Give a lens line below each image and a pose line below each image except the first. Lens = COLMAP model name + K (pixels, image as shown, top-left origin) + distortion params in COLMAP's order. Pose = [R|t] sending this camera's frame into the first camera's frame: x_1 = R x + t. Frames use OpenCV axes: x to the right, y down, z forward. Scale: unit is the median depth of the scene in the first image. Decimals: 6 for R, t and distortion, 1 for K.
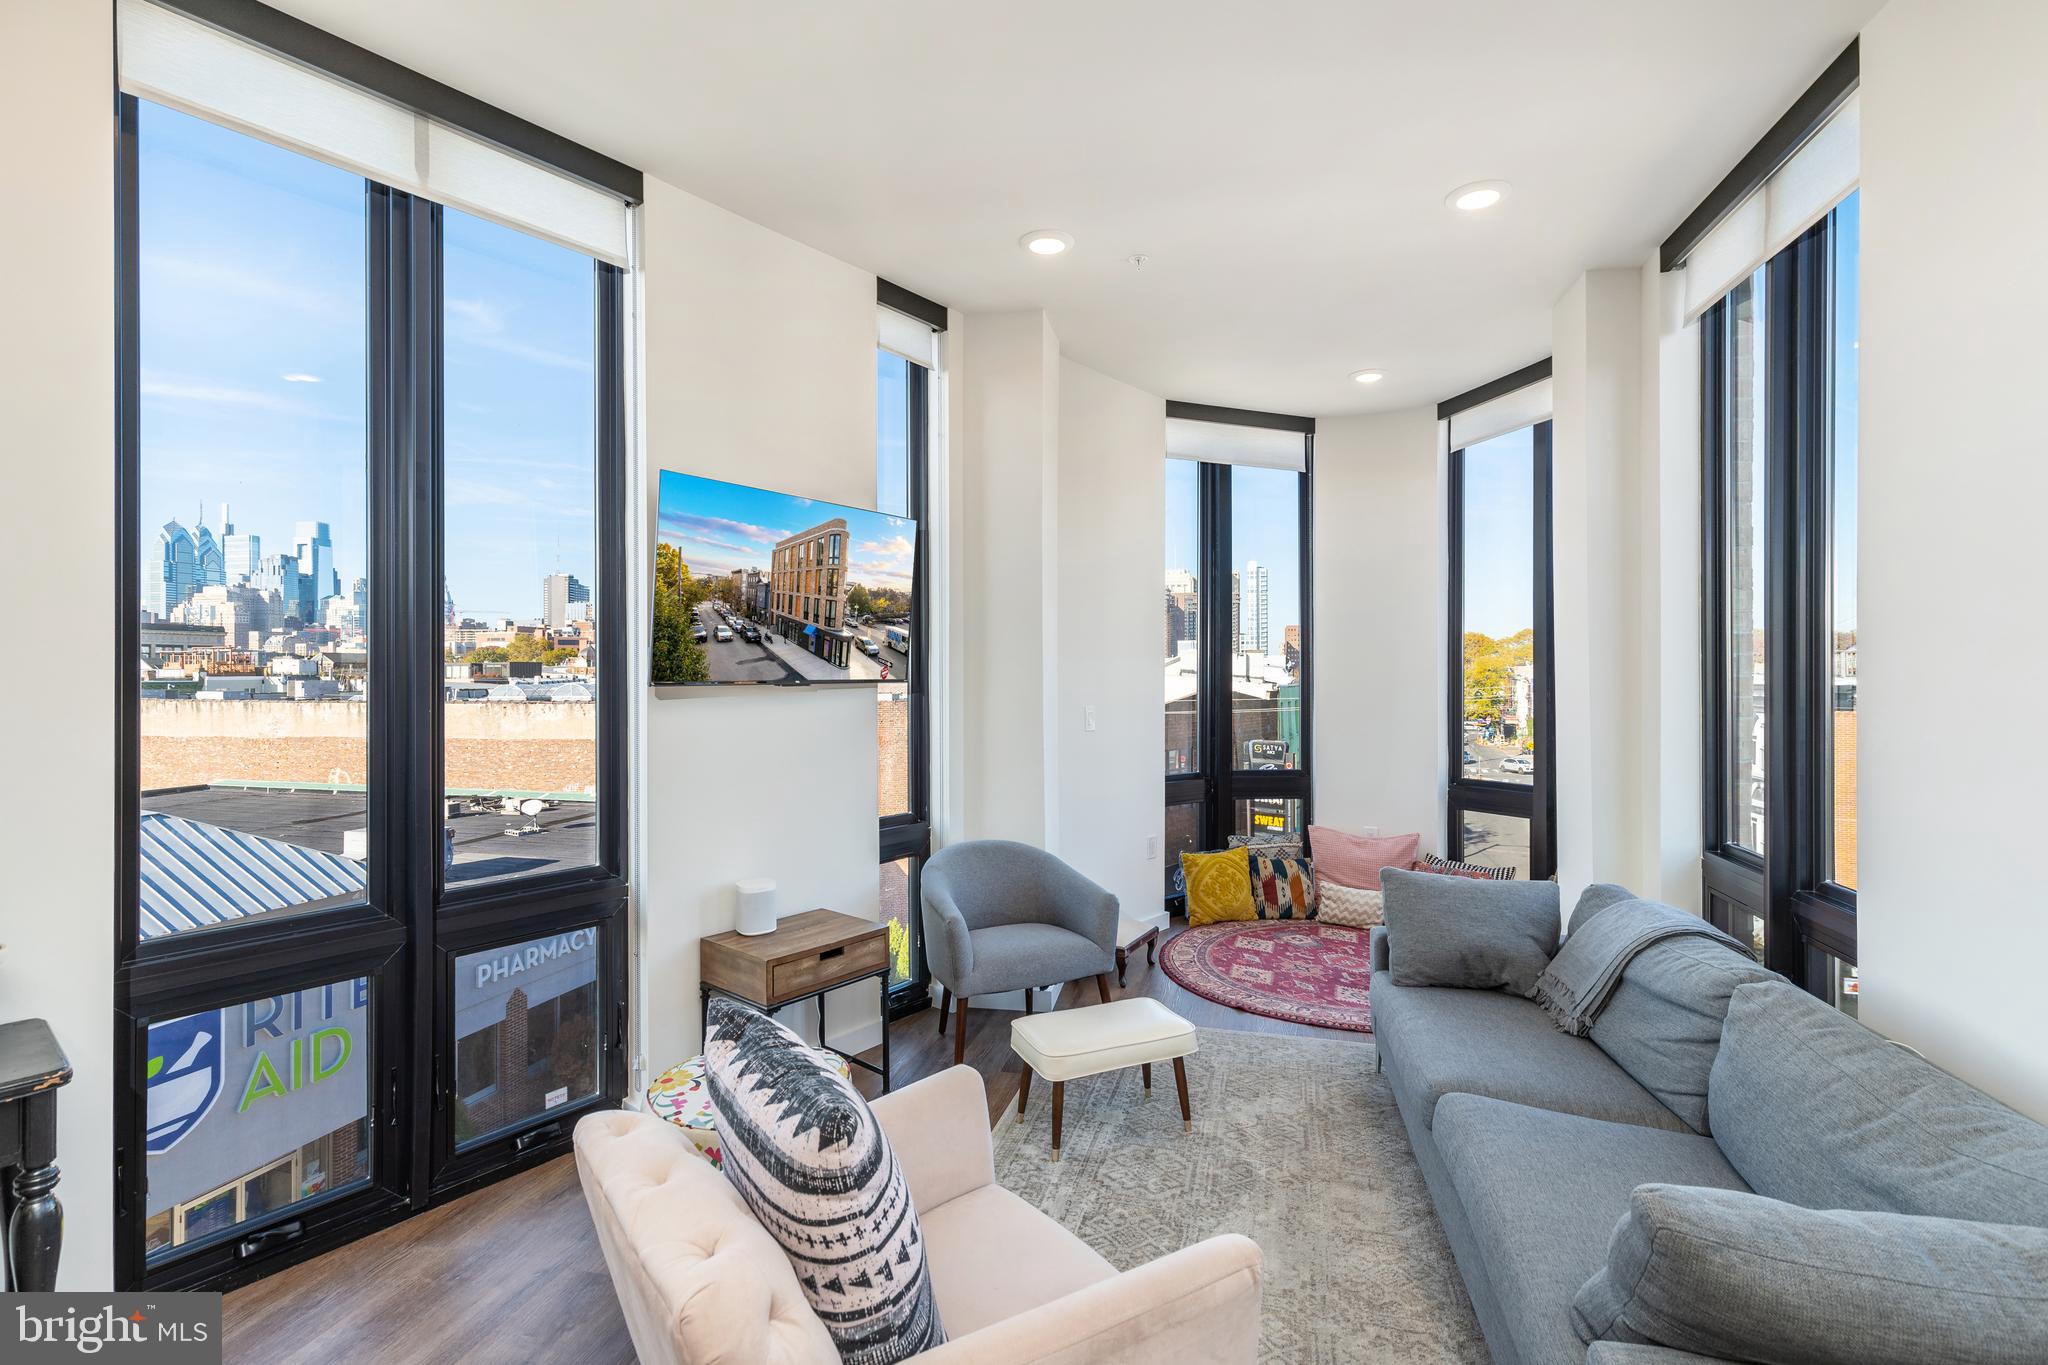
lens RADIAL K [[925.9, 0, 1057.0], [0, 925.9, 637.8], [0, 0, 1]] dist [0.000777, 0.000384]
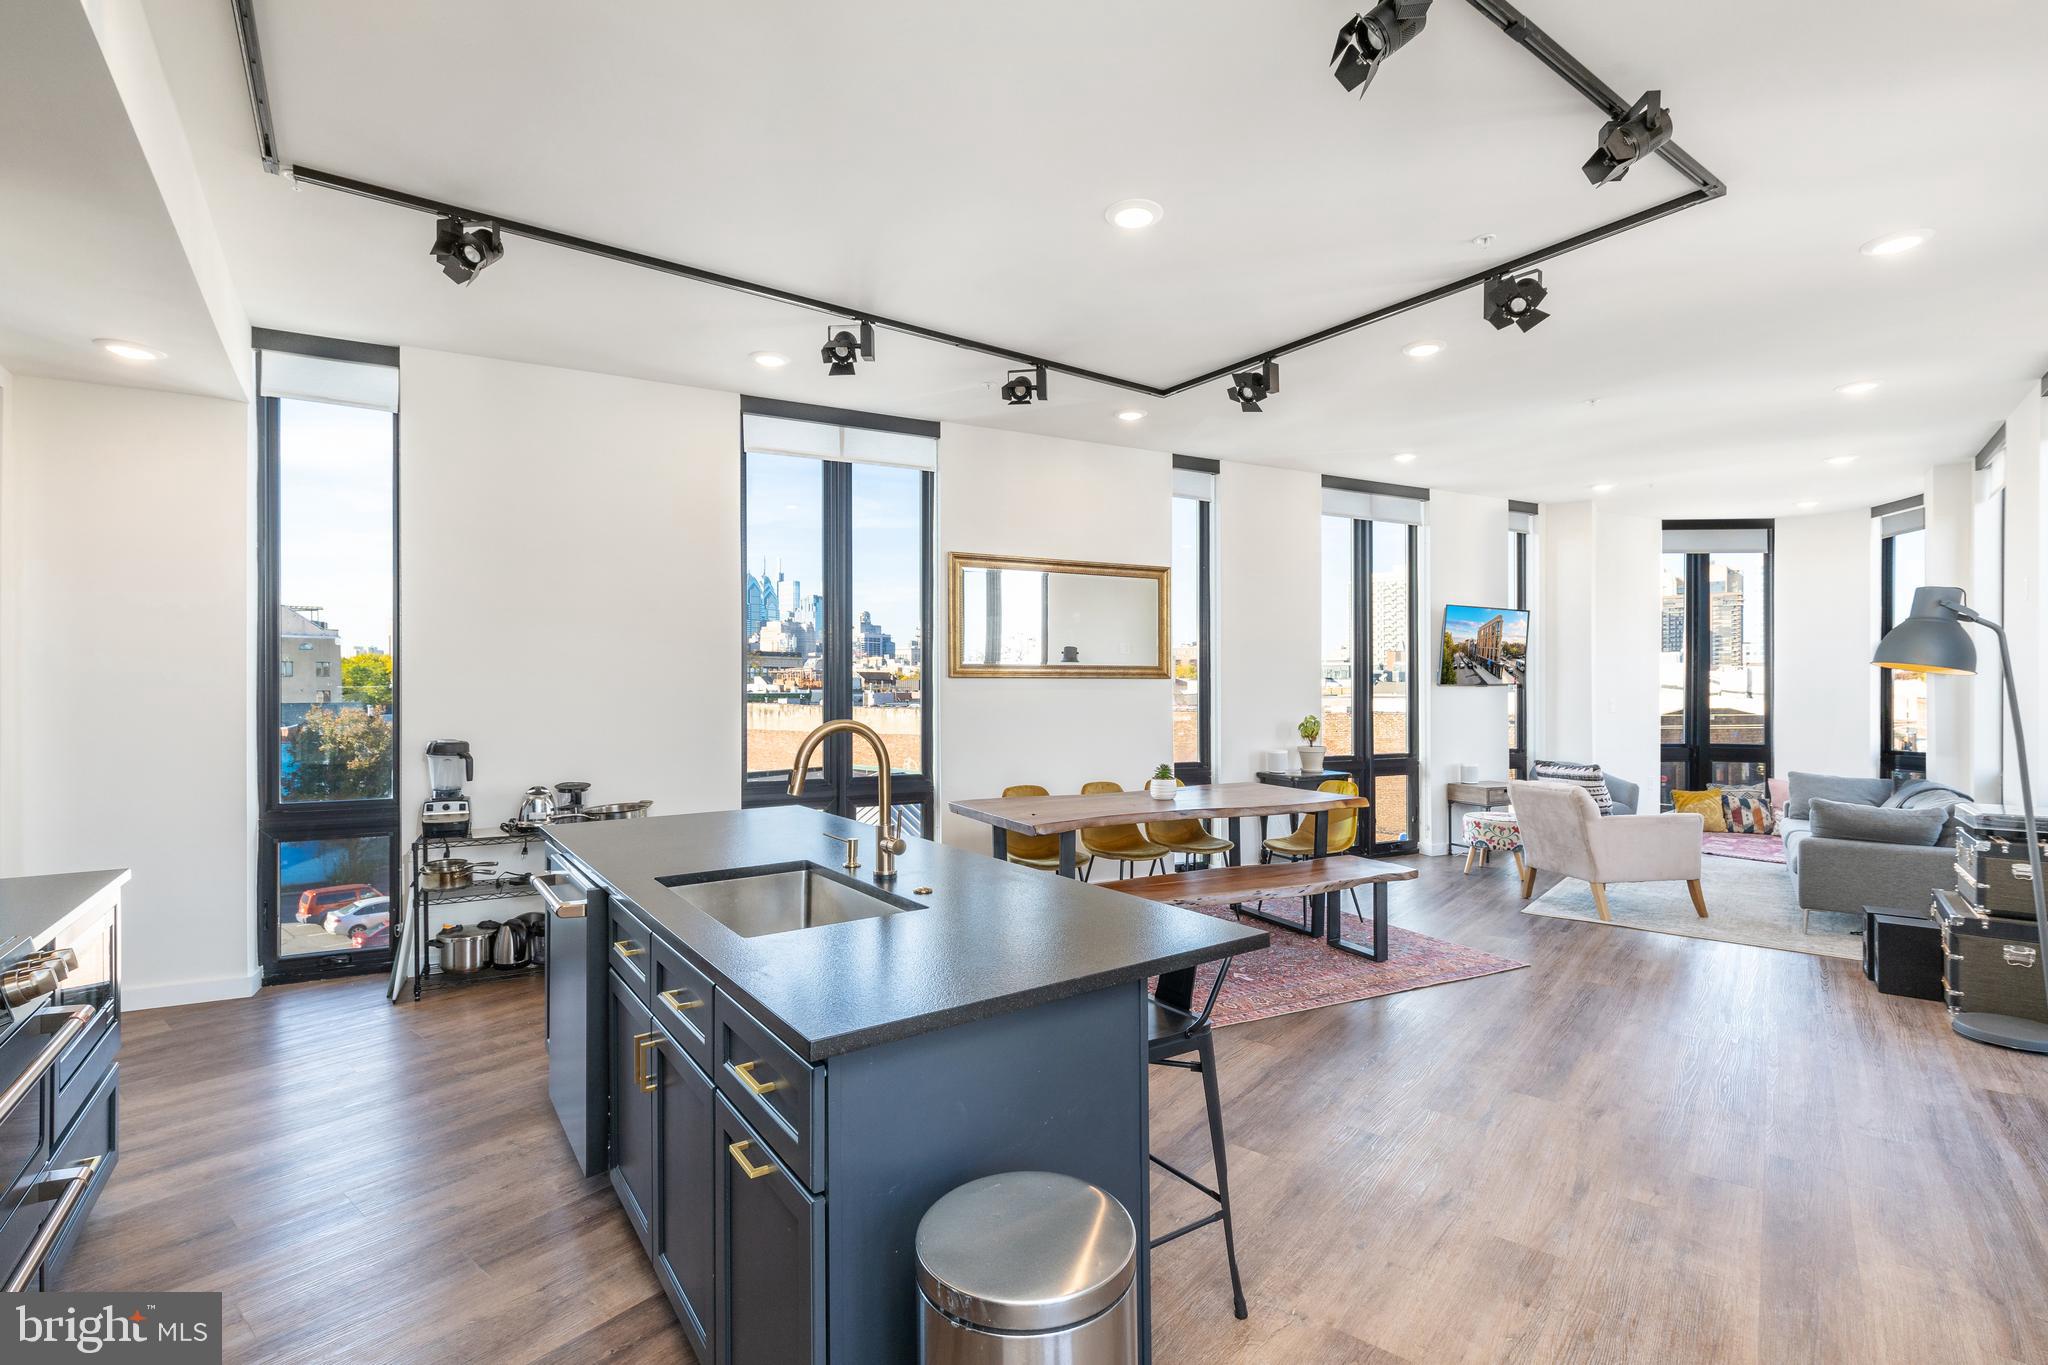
lens RADIAL K [[925.9, 0, 1025.0], [0, 925.9, 665.4], [0, 0, 1]] dist [0.000777, 0.000384]
pose [[0.893029, -0.005319, -0.449968, -0.262484], [0.010288, 0.999910, 0.008599, -0.033855], [0.449882, -0.012308, 0.893003, -1.717484]]
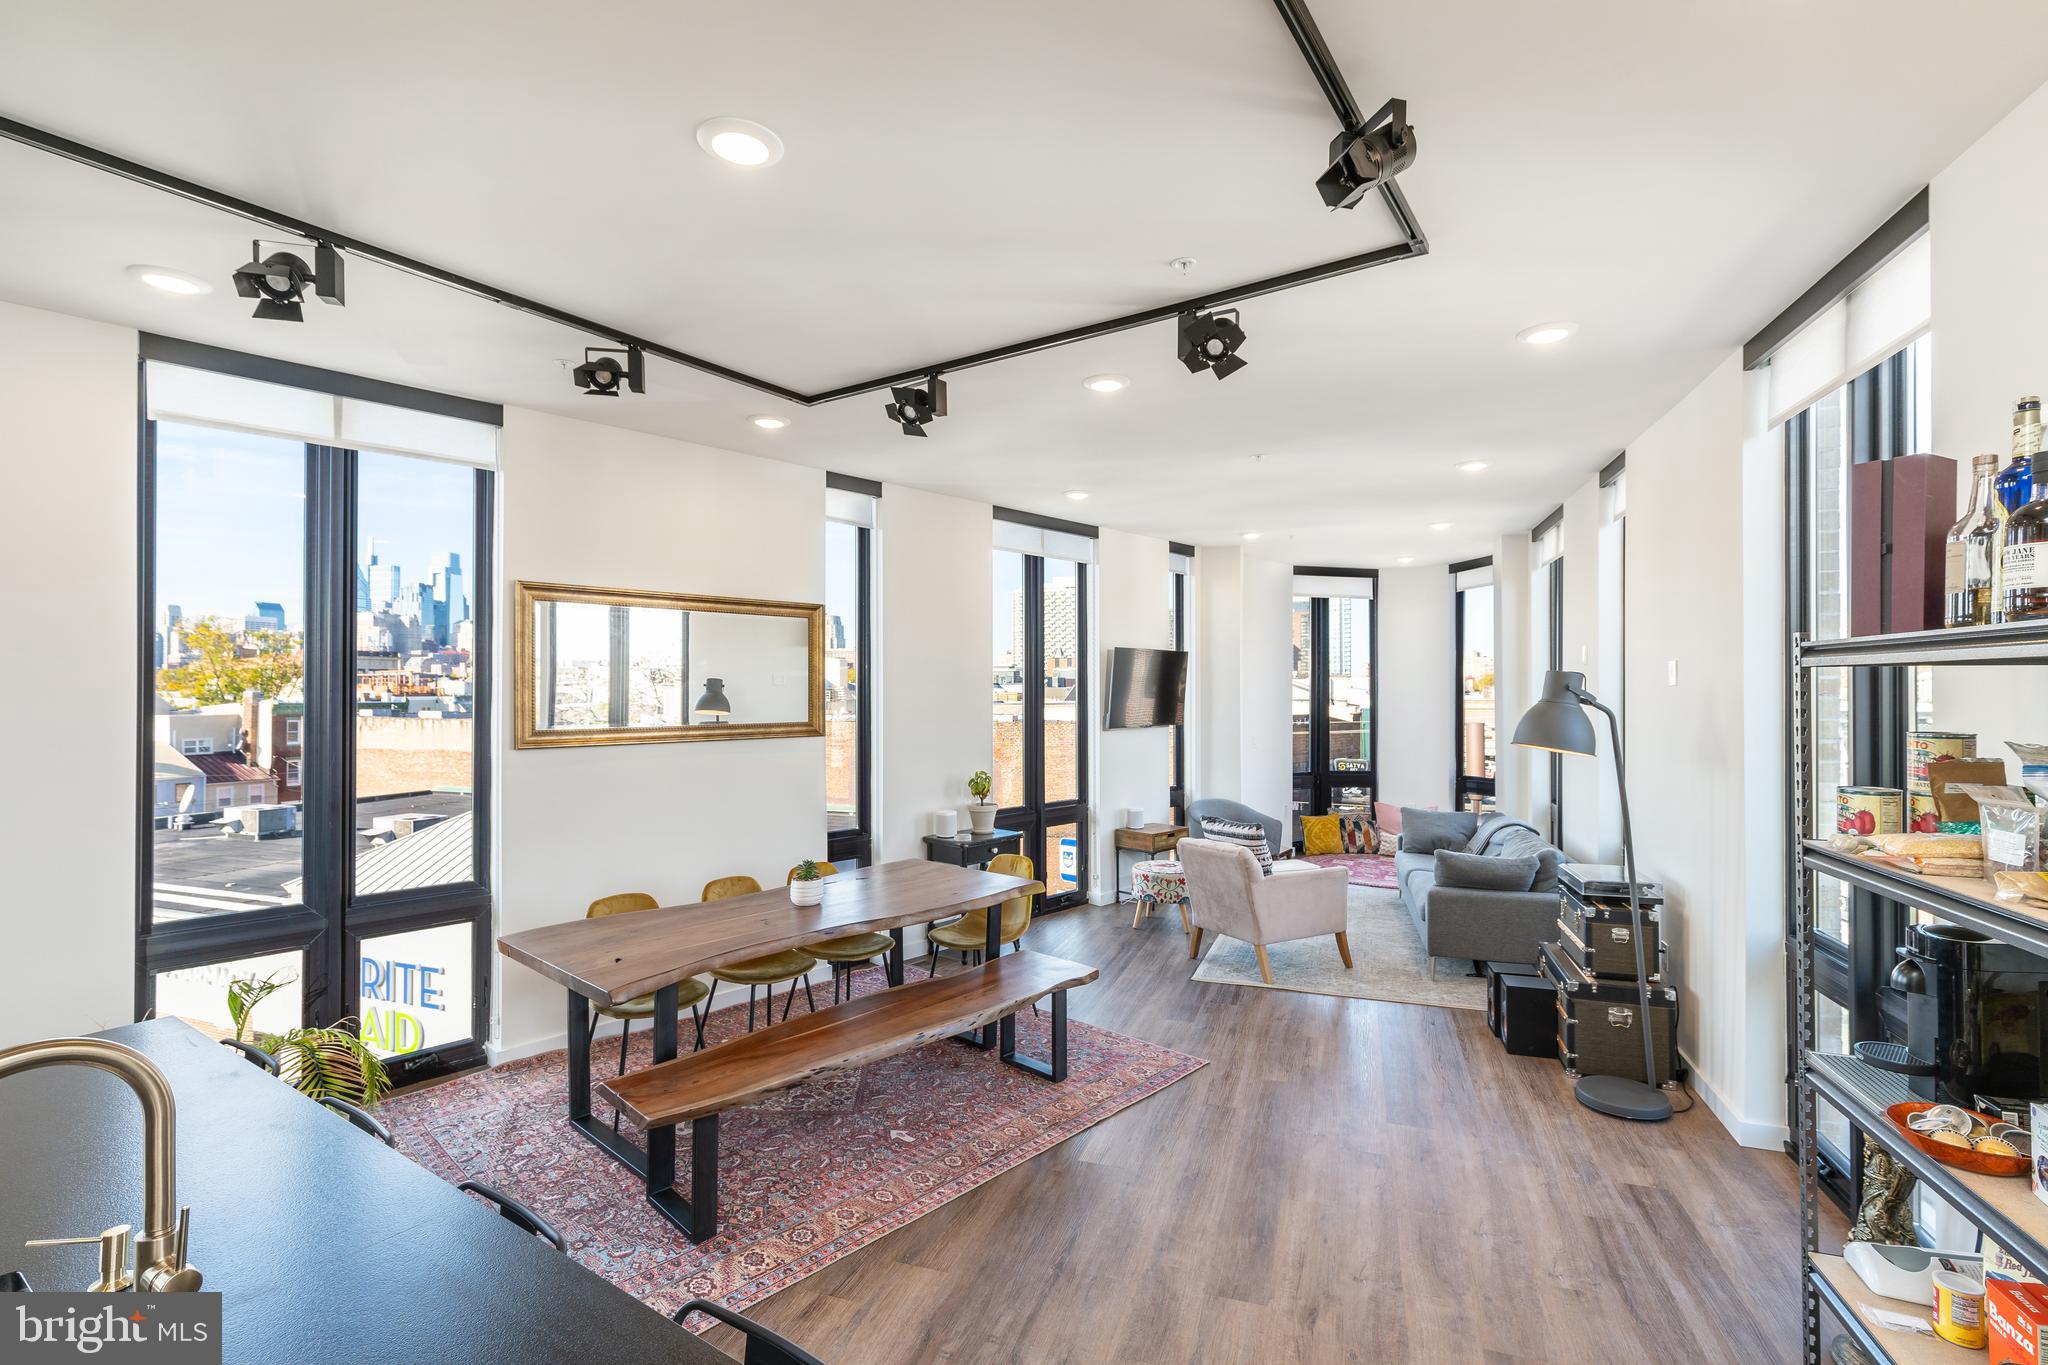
lens RADIAL K [[925.9, 0, 1041.4], [0, 925.9, 660.5], [0, 0, 1]] dist [0.000777, 0.000384]
pose [[0.995045, -0.002304, -0.099403, -0.319629], [0.002667, 0.999990, 0.003525, -0.131273], [0.099394, -0.003773, 0.995041, -1.420646]]
